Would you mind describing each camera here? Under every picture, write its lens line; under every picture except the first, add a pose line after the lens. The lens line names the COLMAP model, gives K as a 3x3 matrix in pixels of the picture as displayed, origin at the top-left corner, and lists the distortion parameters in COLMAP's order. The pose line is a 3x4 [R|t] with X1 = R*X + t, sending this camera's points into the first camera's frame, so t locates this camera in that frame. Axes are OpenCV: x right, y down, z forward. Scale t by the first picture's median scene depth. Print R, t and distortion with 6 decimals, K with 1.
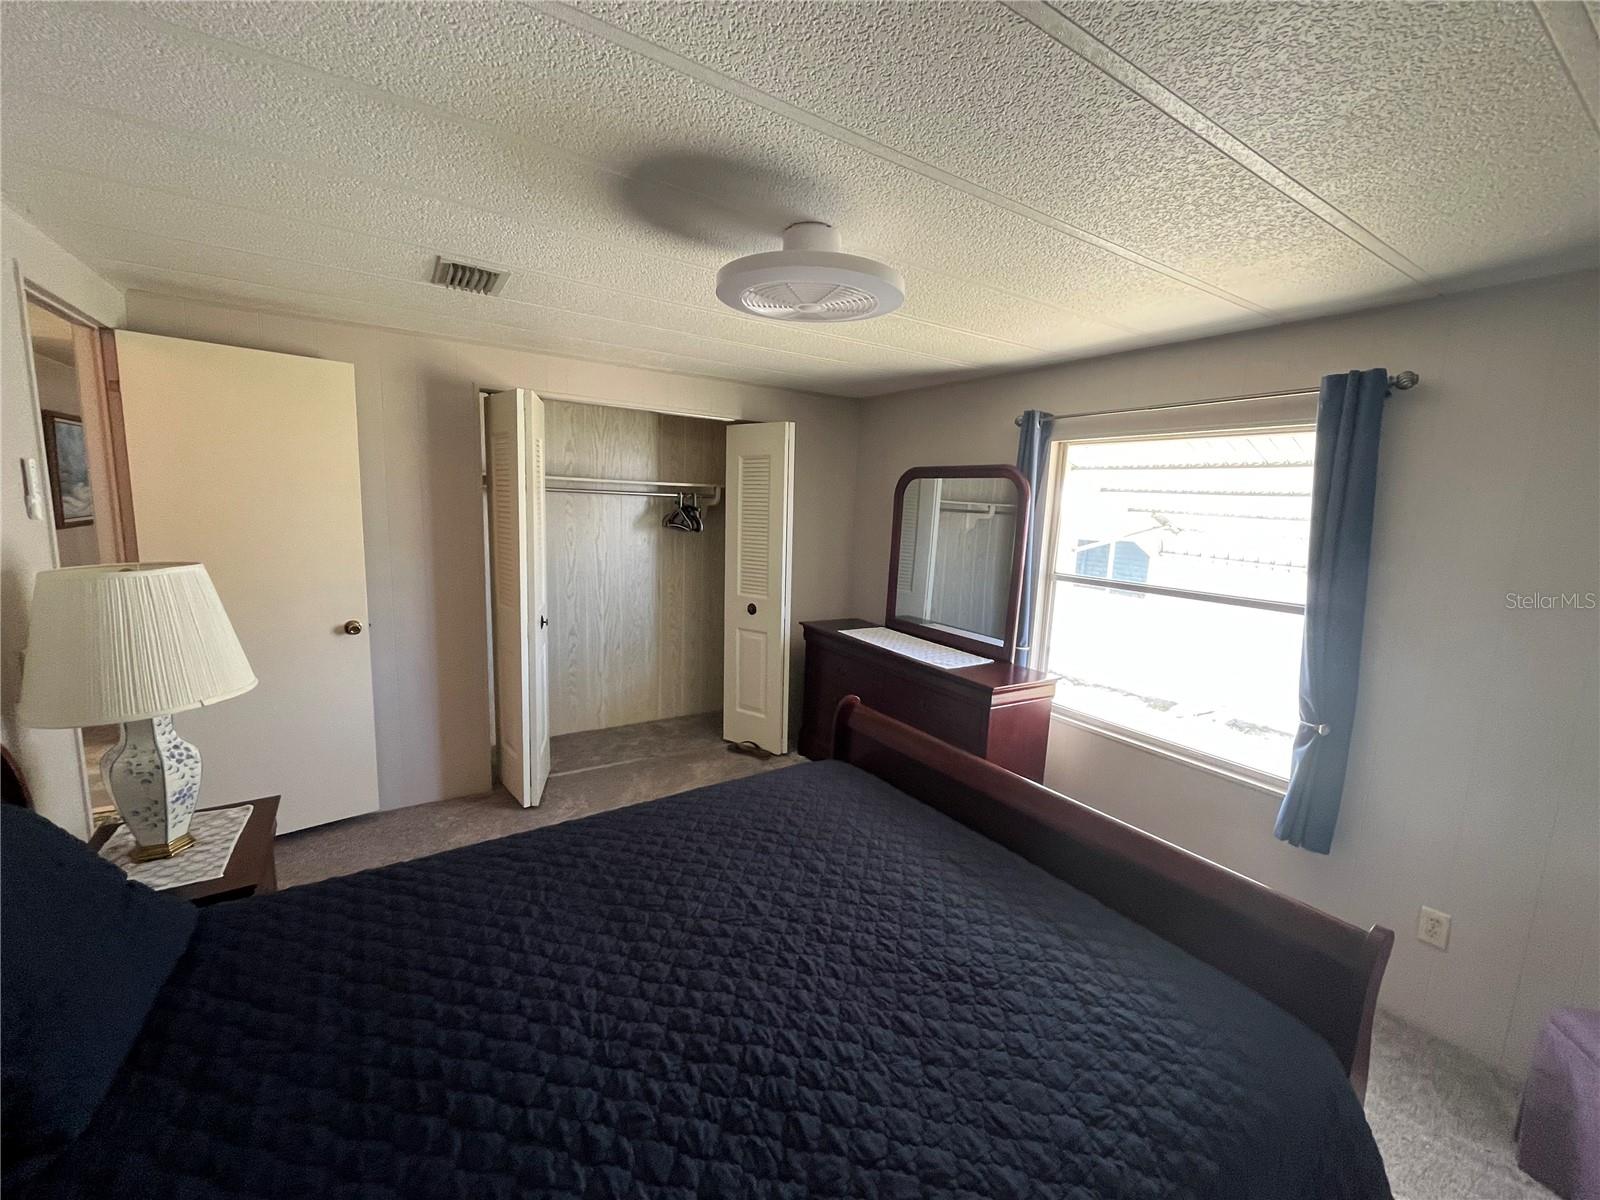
lens RADIAL K [[645.5, 0, 798.4], [0, 645.5, 599.9], [0, 0, 1]] dist [-0.002056, -0.000087]
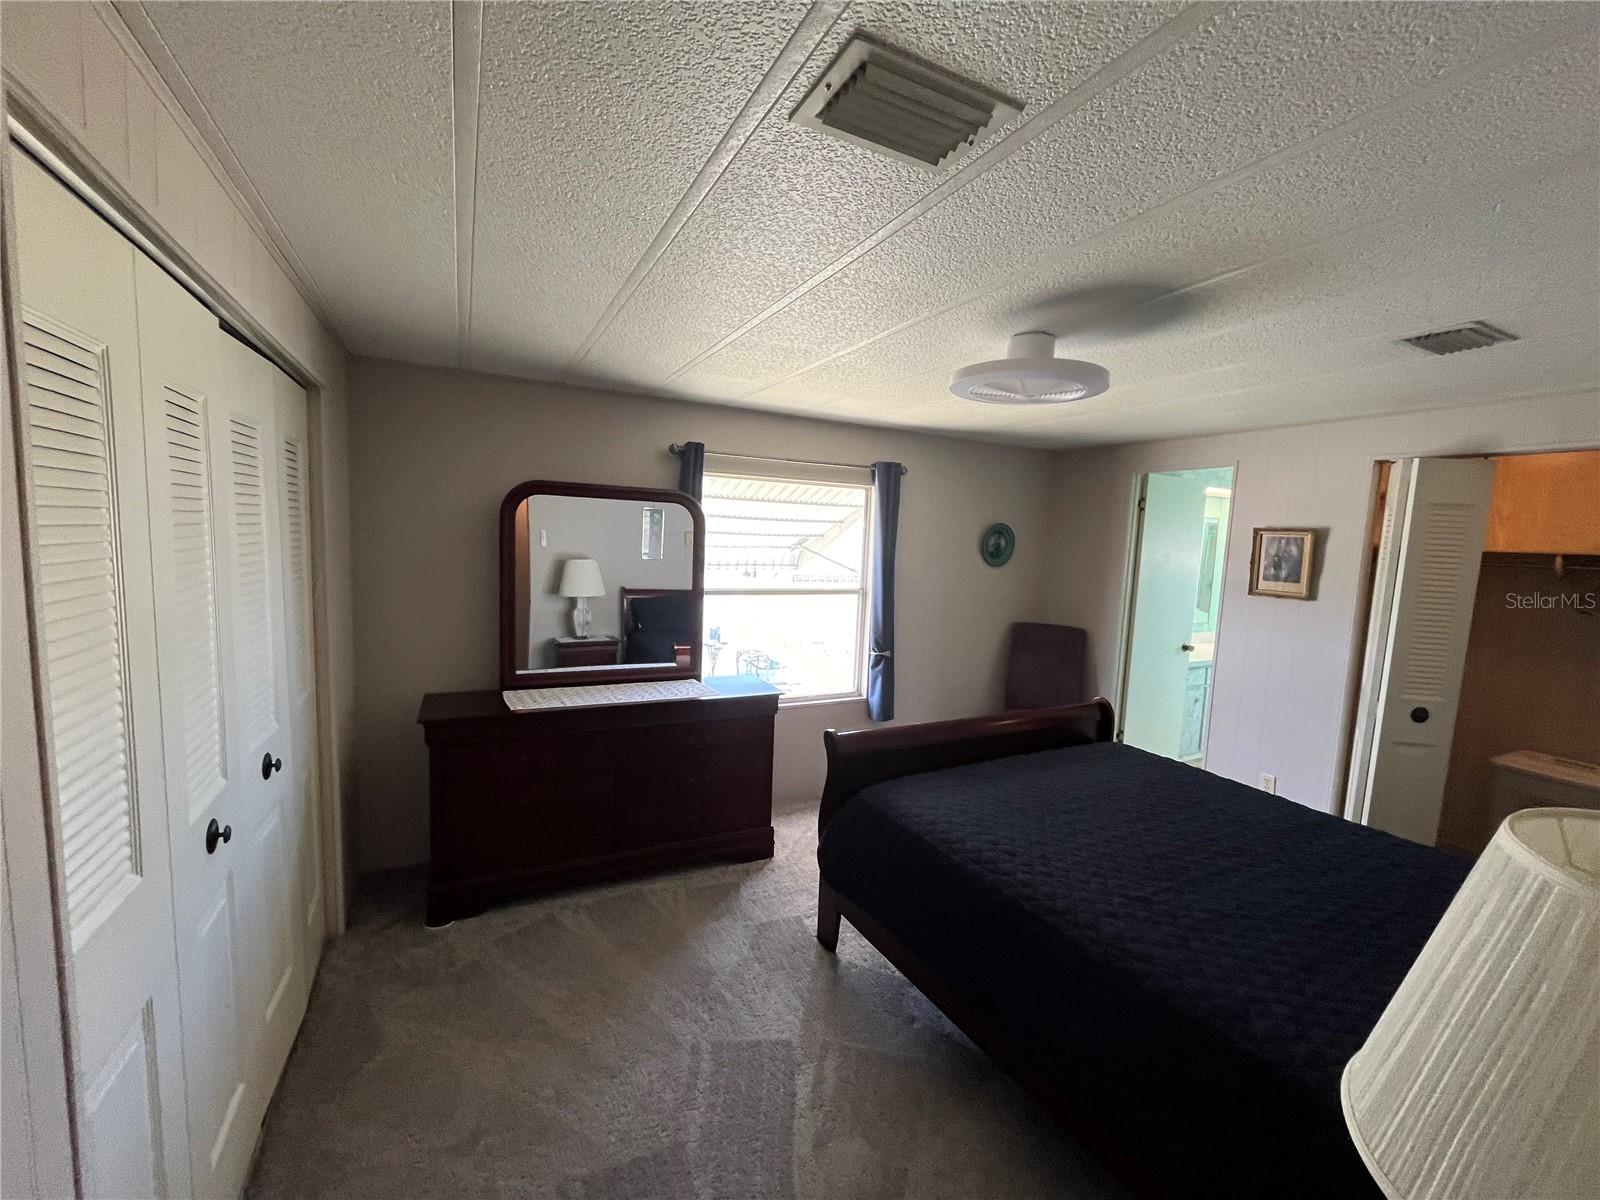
lens RADIAL K [[645.5, 0, 798.4], [0, 645.5, 599.9], [0, 0, 1]] dist [-0.002056, -0.000087]
pose [[0.092431, -0.135375, 0.986474, -0.886778], [0.111820, 0.985859, 0.124814, -0.184065], [-0.989420, 0.098771, 0.106261, 0.913003]]
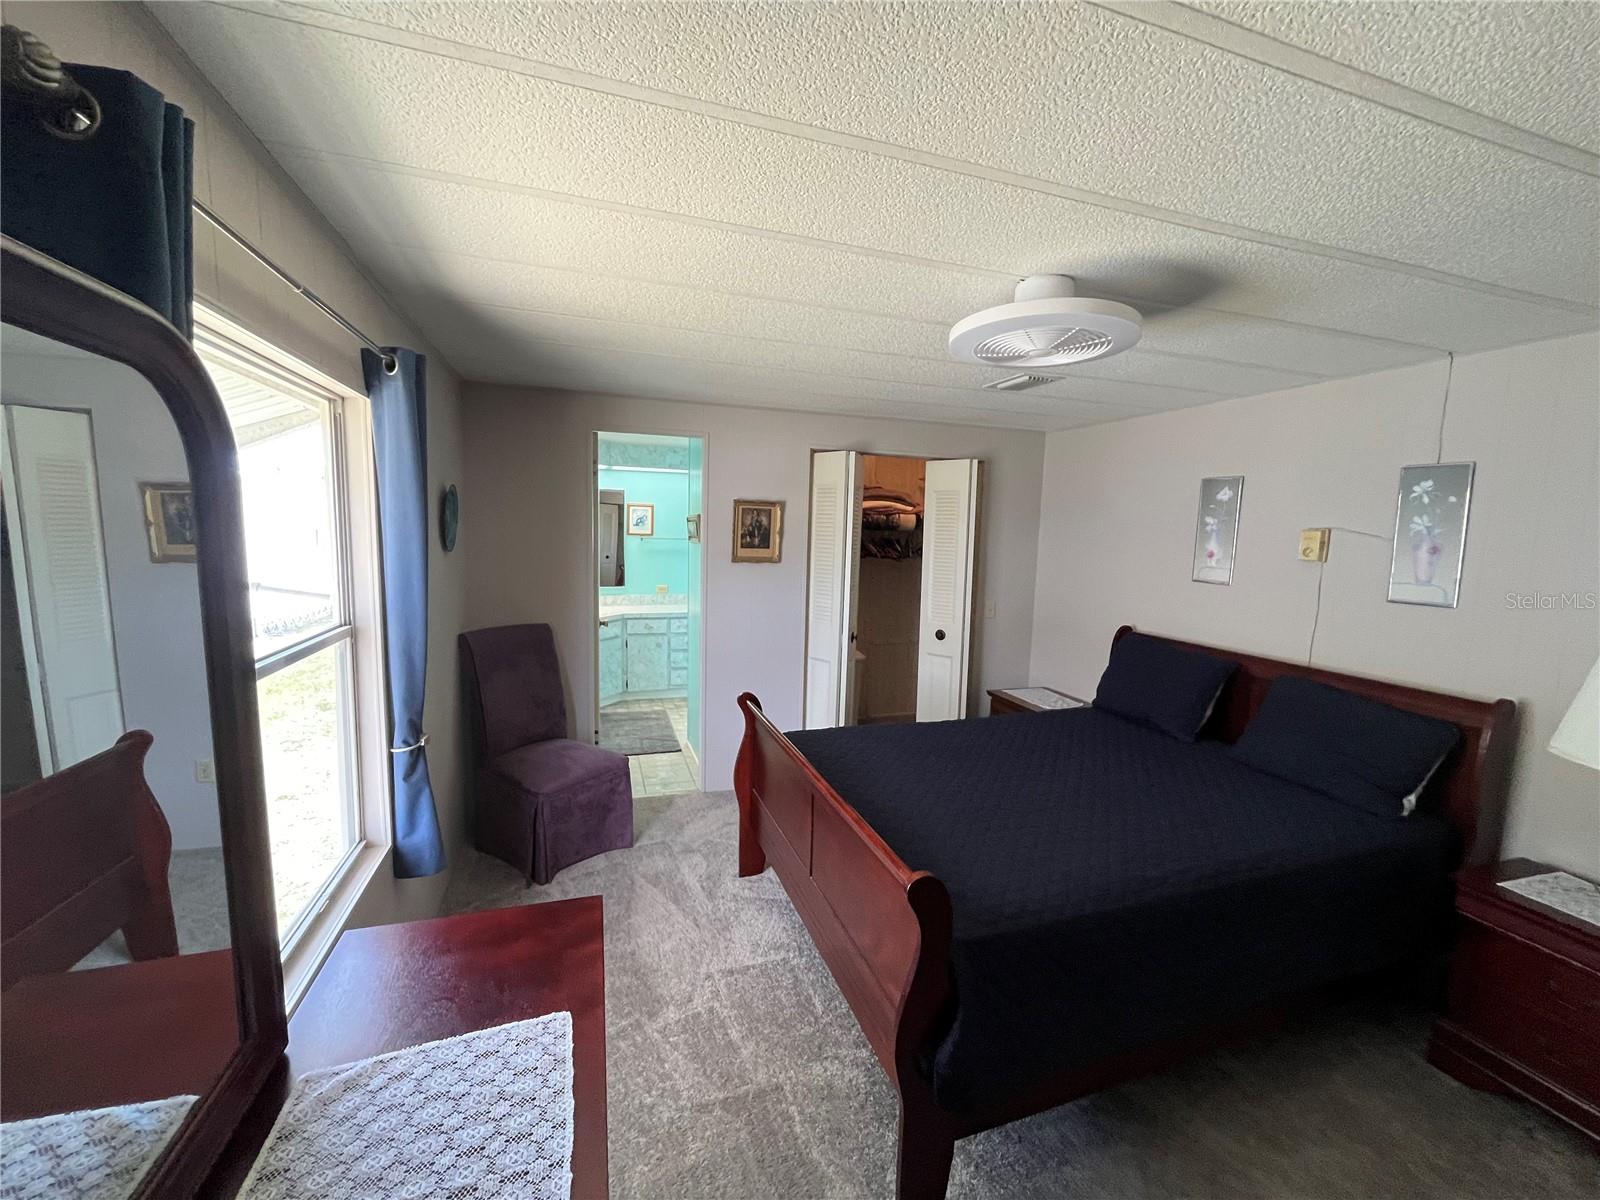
lens RADIAL K [[645.5, 0, 798.4], [0, 645.5, 599.9], [0, 0, 1]] dist [-0.002056, -0.000087]
pose [[-0.967244, -0.090887, 0.237019, 0.060943], [-0.026519, 0.964776, 0.261731, -0.222864], [-0.252458, 0.246873, -0.935585, 1.470540]]
